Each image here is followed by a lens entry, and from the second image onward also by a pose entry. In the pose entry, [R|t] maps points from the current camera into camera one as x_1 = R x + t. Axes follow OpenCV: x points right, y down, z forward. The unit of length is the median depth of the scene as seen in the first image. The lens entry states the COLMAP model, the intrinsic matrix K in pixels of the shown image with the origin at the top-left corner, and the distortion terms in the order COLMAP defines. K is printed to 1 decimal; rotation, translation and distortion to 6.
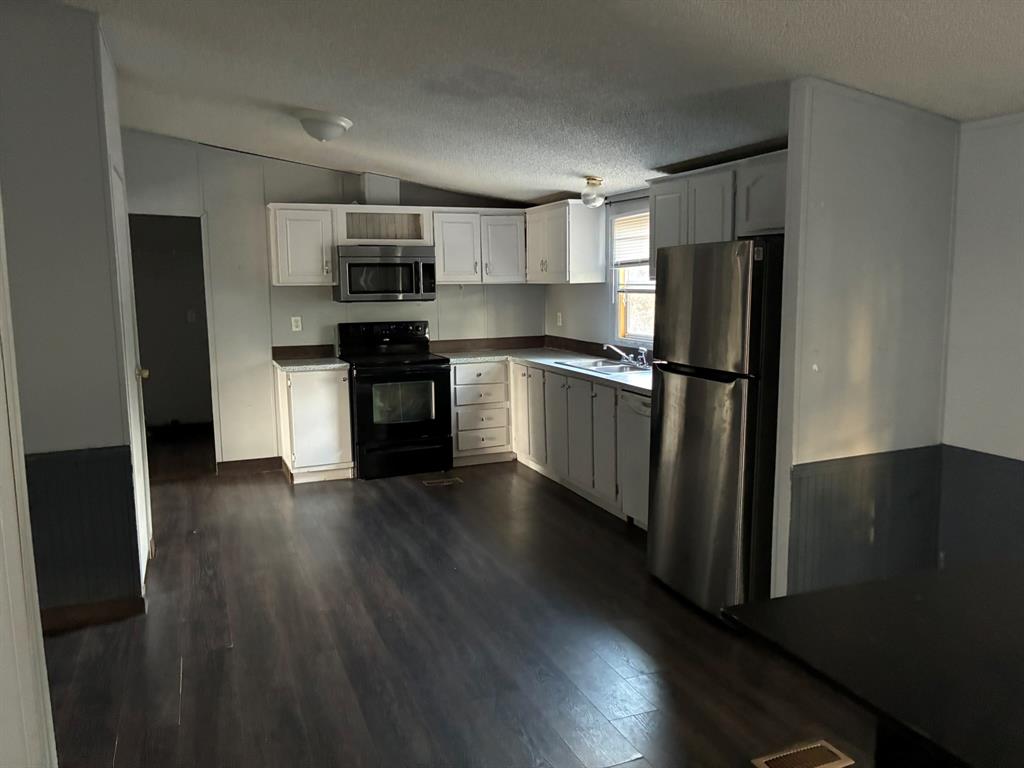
lens RADIAL K [[786.7, 0, 509.3], [0, 786.7, 392.1], [0, 0, 1]] dist [0.059389, -0.004222]
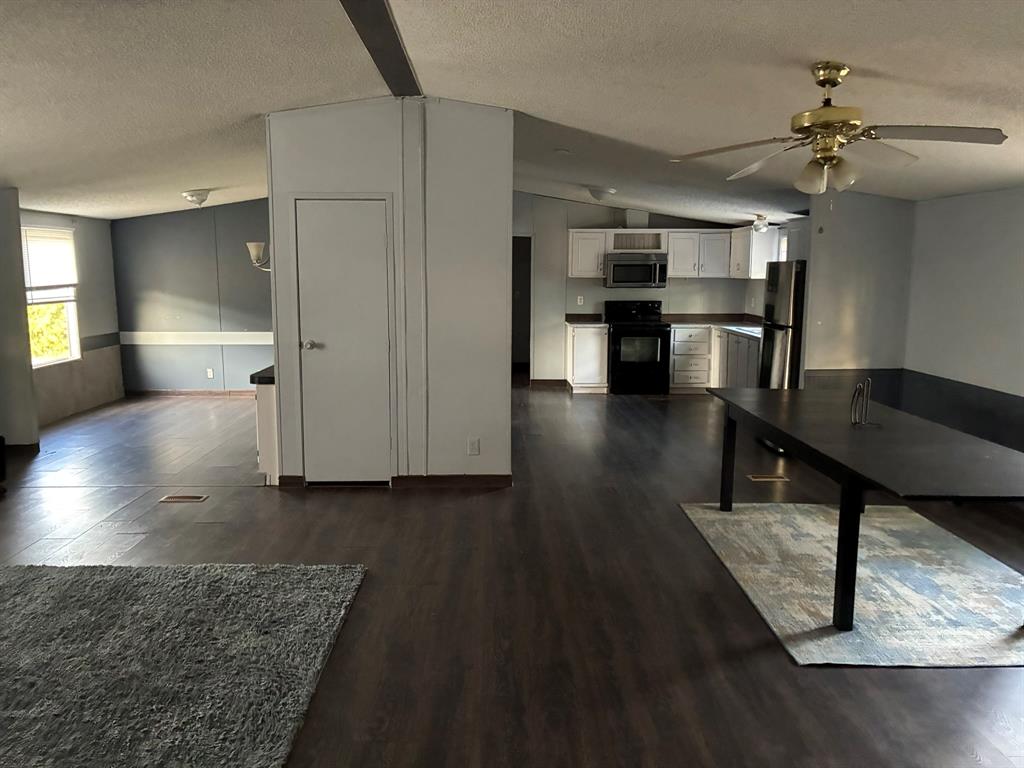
lens RADIAL K [[786.7, 0, 510.3], [0, 786.7, 381.0], [0, 0, 1]] dist [0.059389, -0.004222]
pose [[0.936626, 0.064886, -0.344269, 0.175208], [-0.064691, 0.997832, 0.012068, 0.073012], [0.344306, 0.010968, 0.938794, -0.608497]]
